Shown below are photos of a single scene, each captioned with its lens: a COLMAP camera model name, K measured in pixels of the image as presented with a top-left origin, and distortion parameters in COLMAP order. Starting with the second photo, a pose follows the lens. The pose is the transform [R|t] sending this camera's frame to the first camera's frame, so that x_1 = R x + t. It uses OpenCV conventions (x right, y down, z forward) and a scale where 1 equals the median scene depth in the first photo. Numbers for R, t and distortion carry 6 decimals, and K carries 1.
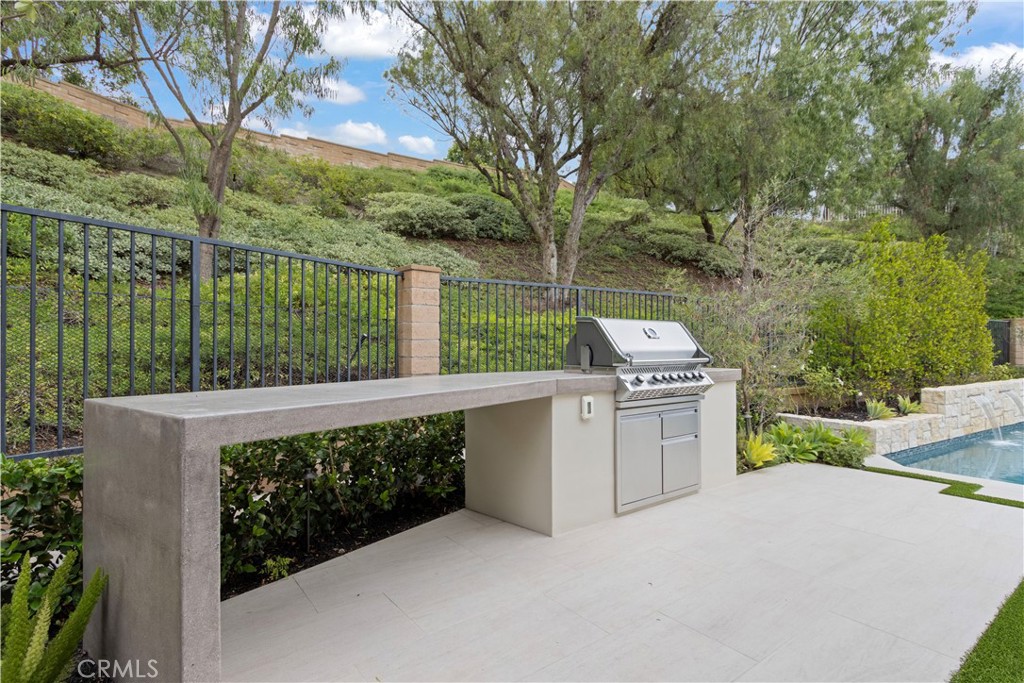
lens RADIAL K [[491.3, 0, 512.0], [0, 491.3, 341.5], [0, 0, 1]] dist [0.002181, 0.000440]
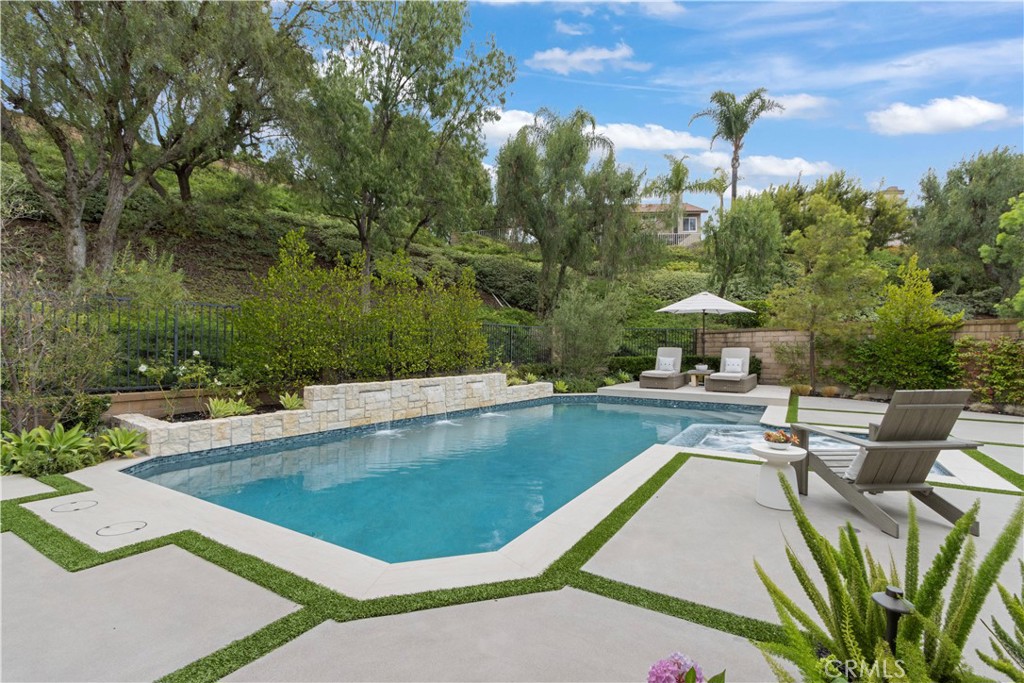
lens RADIAL K [[467.5, 0, 512.0], [0, 467.5, 341.5], [0, 0, 1]] dist [0.006685, -0.000692]
pose [[0.925306, 0.007867, 0.379139, 0.824436], [-0.007489, 0.999969, -0.002473, -0.004379], [-0.379146, -0.000551, 0.925337, -0.122928]]
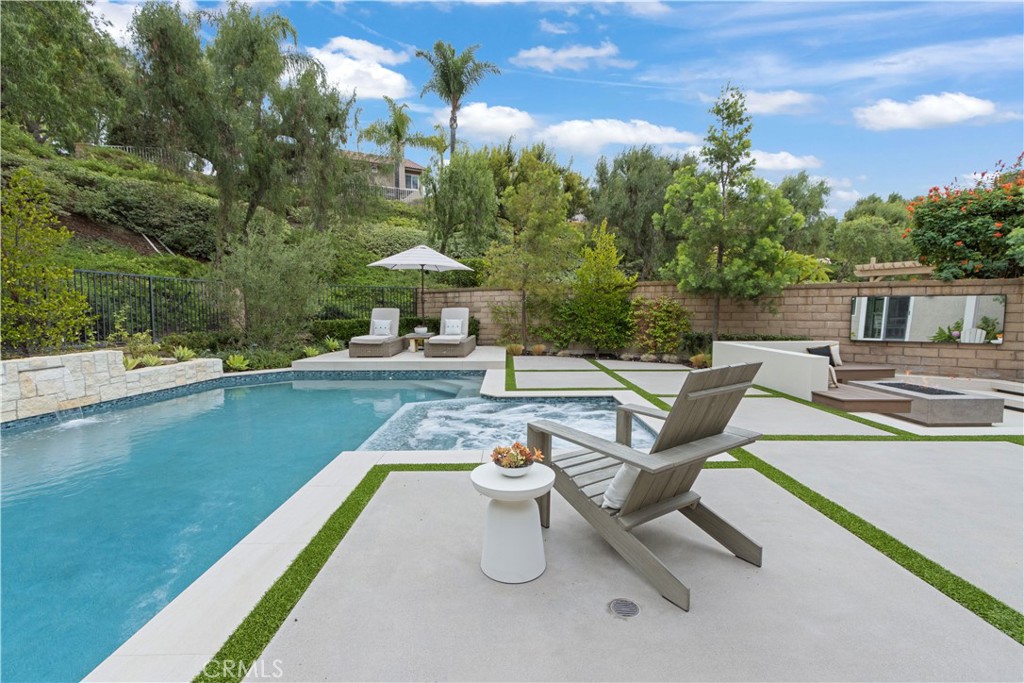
lens RADIAL K [[467.5, 0, 512.0], [0, 467.5, 341.5], [0, 0, 1]] dist [0.006685, -0.000692]
pose [[0.580632, -0.058720, 0.812046, 1.057248], [-0.003619, 0.997200, 0.074697, 0.002778], [-0.814158, -0.046310, 0.578794, 0.079103]]
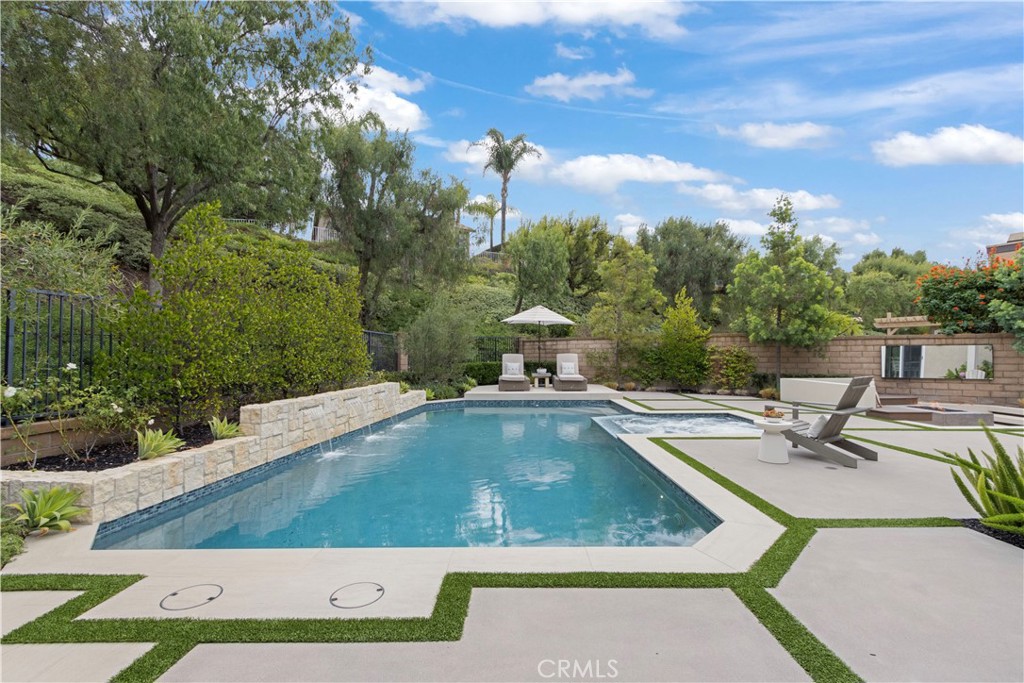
lens RADIAL K [[465.5, 0, 512.0], [0, 465.5, 341.5], [0, 0, 1]] dist [0.006042, -0.000603]
pose [[0.592614, 0.018961, 0.805264, 0.440527], [-0.002989, 0.999768, -0.021341, -0.000899], [-0.805481, 0.010240, 0.592533, 0.143239]]
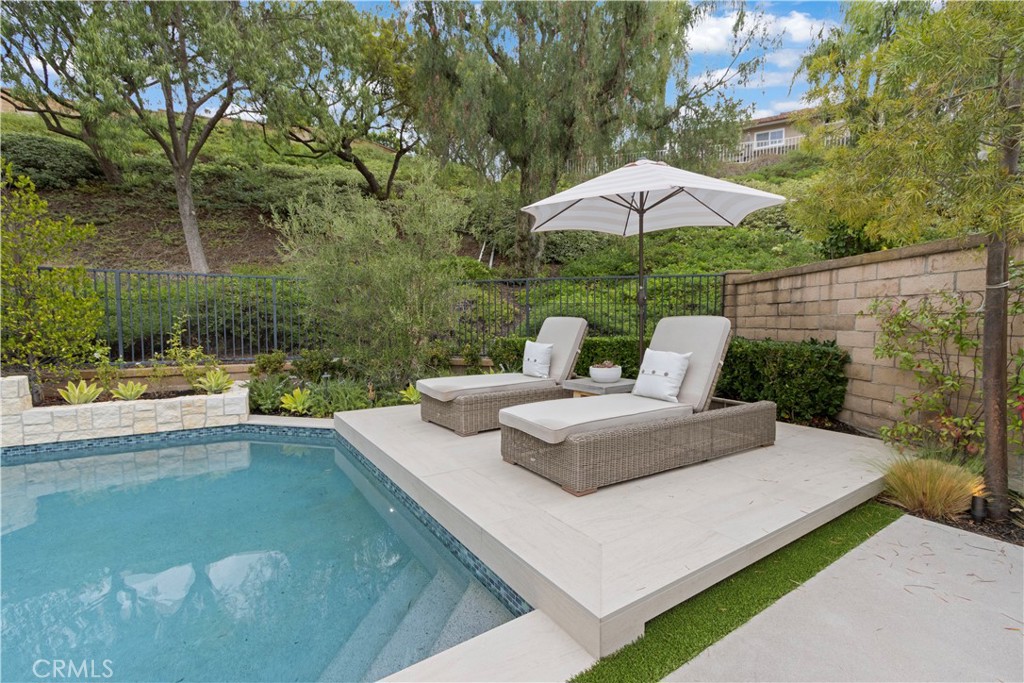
lens RADIAL K [[467.5, 0, 512.0], [0, 467.5, 341.5], [0, 0, 1]] dist [0.006685, -0.000692]
pose [[0.999614, 0.000291, -0.027790, 2.059996], [0.001333, 0.998292, 0.058414, 0.005026], [0.027759, -0.058429, 0.997906, 0.619040]]
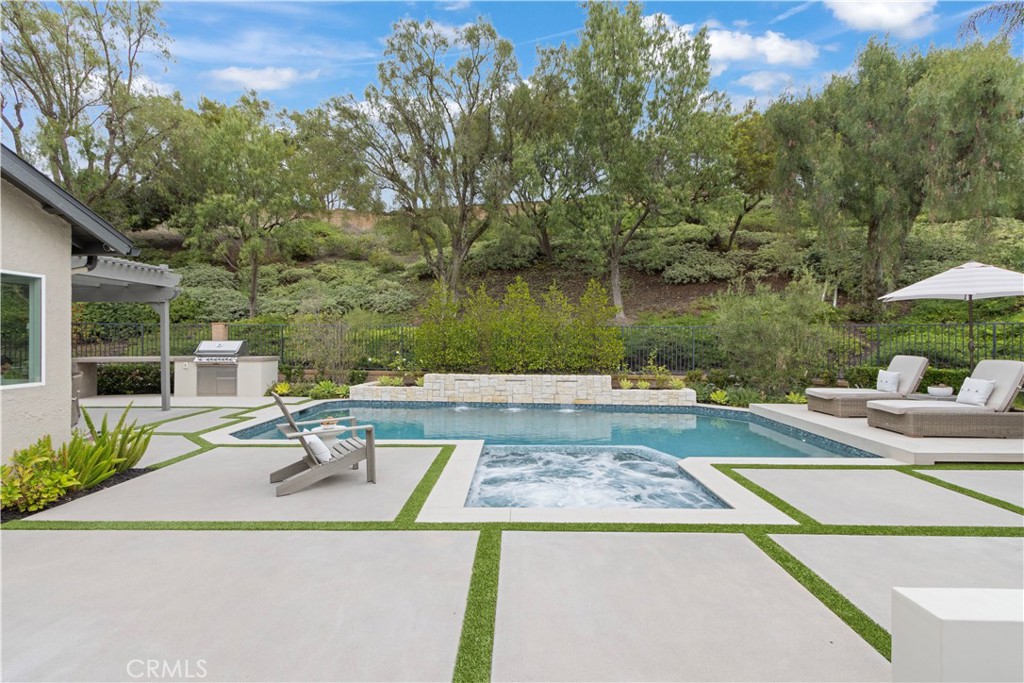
lens RADIAL K [[467.5, 0, 512.0], [0, 467.5, 341.5], [0, 0, 1]] dist [0.006685, -0.000692]
pose [[0.801911, 0.007244, -0.597399, 2.024226], [0.001693, 0.999895, 0.014396, -0.046047], [0.597441, -0.012556, 0.801815, -0.193629]]
